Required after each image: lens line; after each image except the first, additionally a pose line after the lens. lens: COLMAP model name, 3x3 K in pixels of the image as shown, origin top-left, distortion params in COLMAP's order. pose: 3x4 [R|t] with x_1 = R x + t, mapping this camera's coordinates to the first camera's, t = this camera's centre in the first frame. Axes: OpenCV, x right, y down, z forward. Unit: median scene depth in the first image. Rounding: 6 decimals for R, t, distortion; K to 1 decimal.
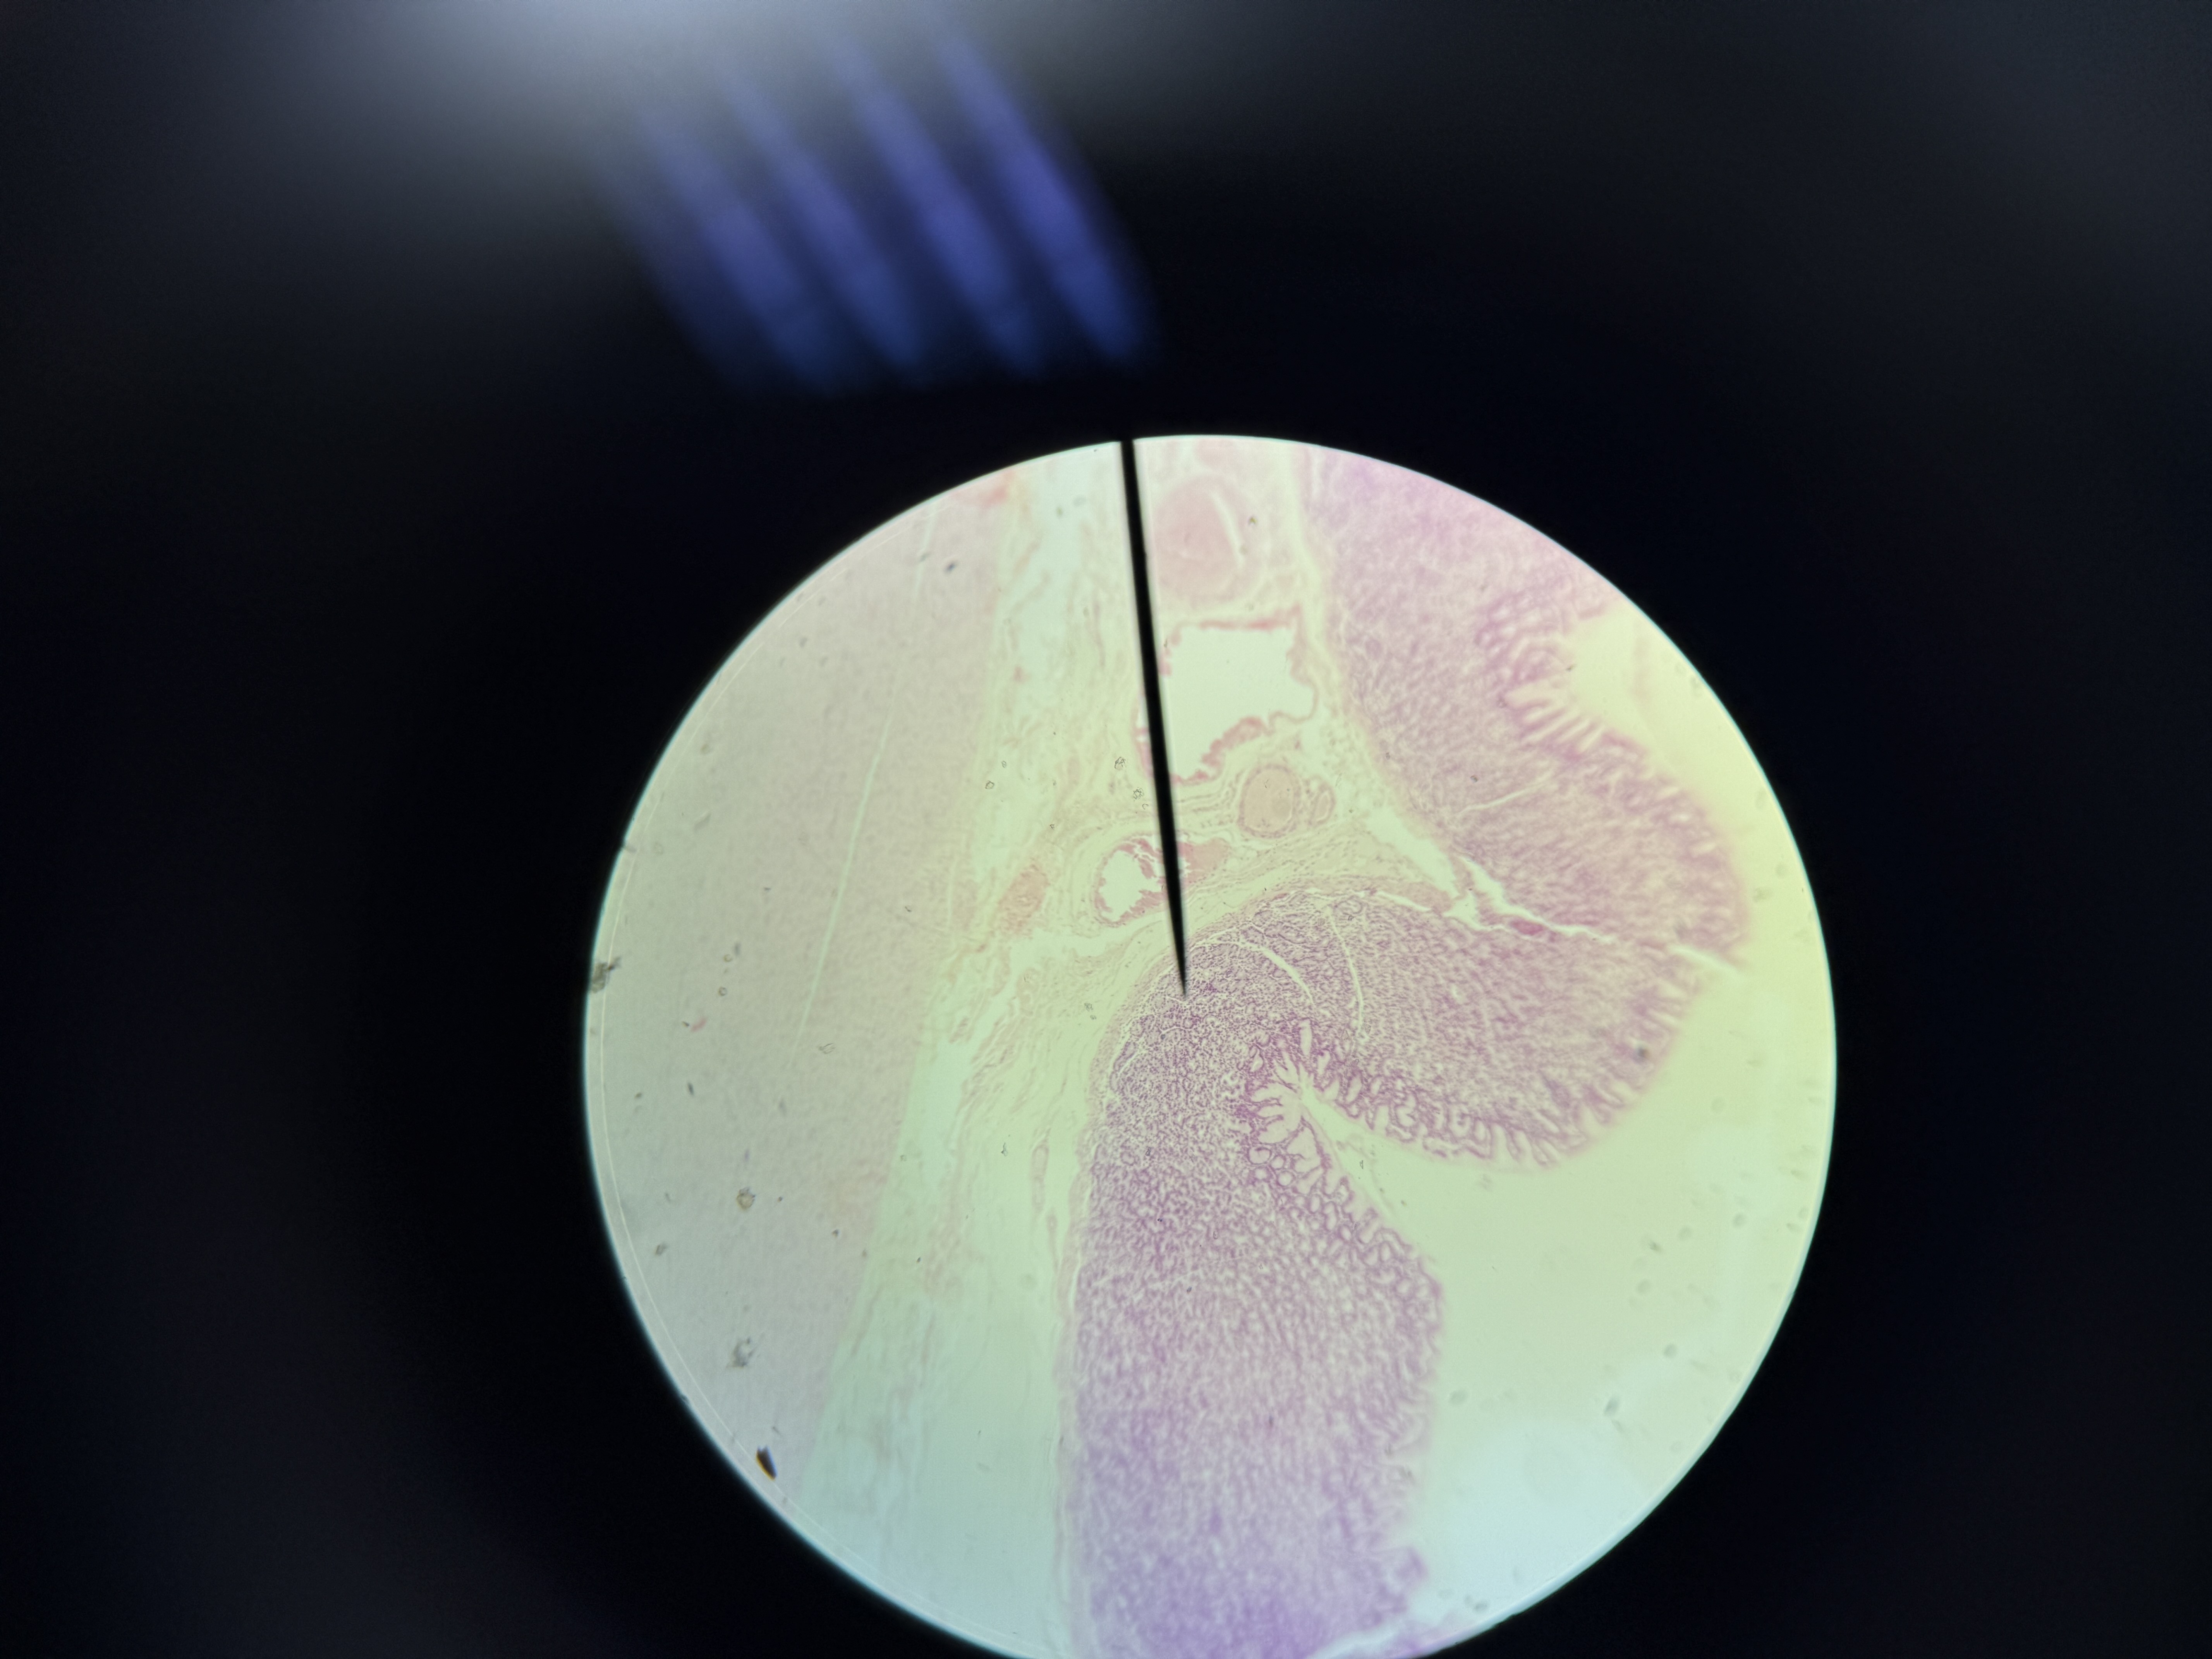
lens RADIAL K [[1540.3, 0, 1112.4], [0, 1540.3, 820.9], [0, 0, 1]] dist [0.062455, -0.002646]
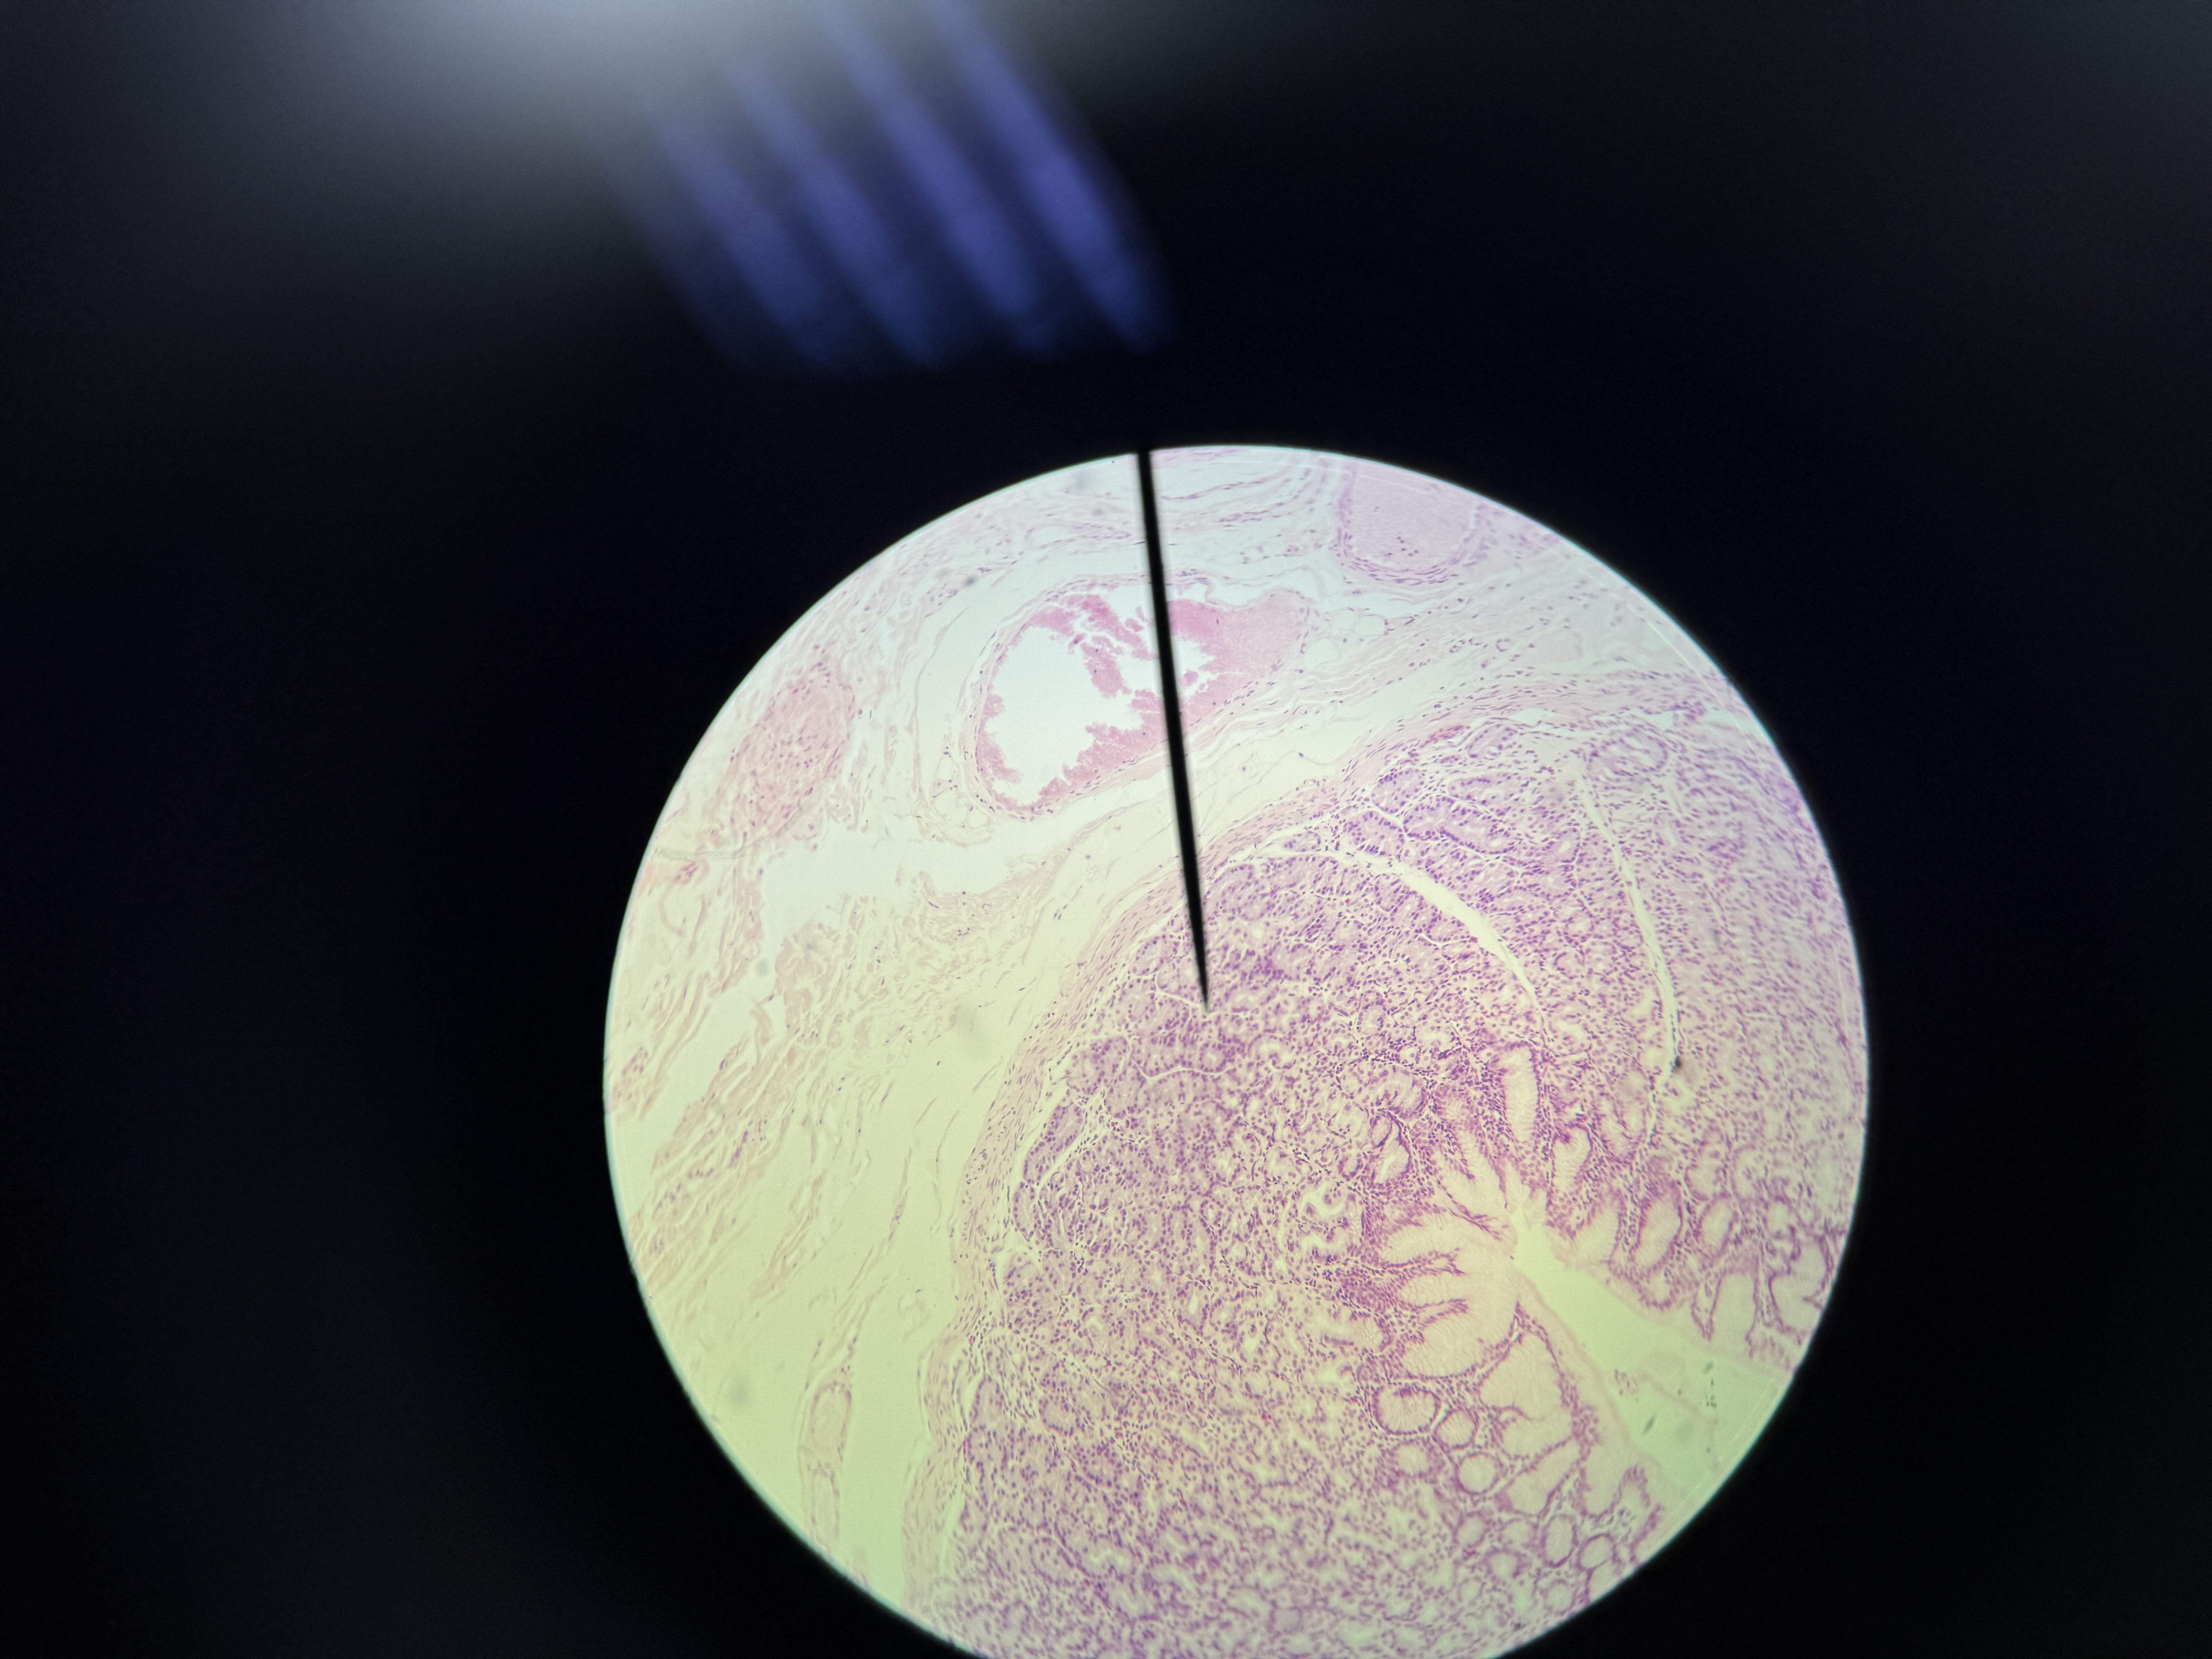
lens RADIAL K [[1540.3, 0, 1100.3], [0, 1540.3, 836.0], [0, 0, 1]] dist [0.062455, -0.002646]
pose [[0.999701, -0.010849, -0.021922, 0.029689], [0.010890, 0.999939, 0.001770, 0.073841], [0.021901, -0.002008, 0.999758, 0.608765]]
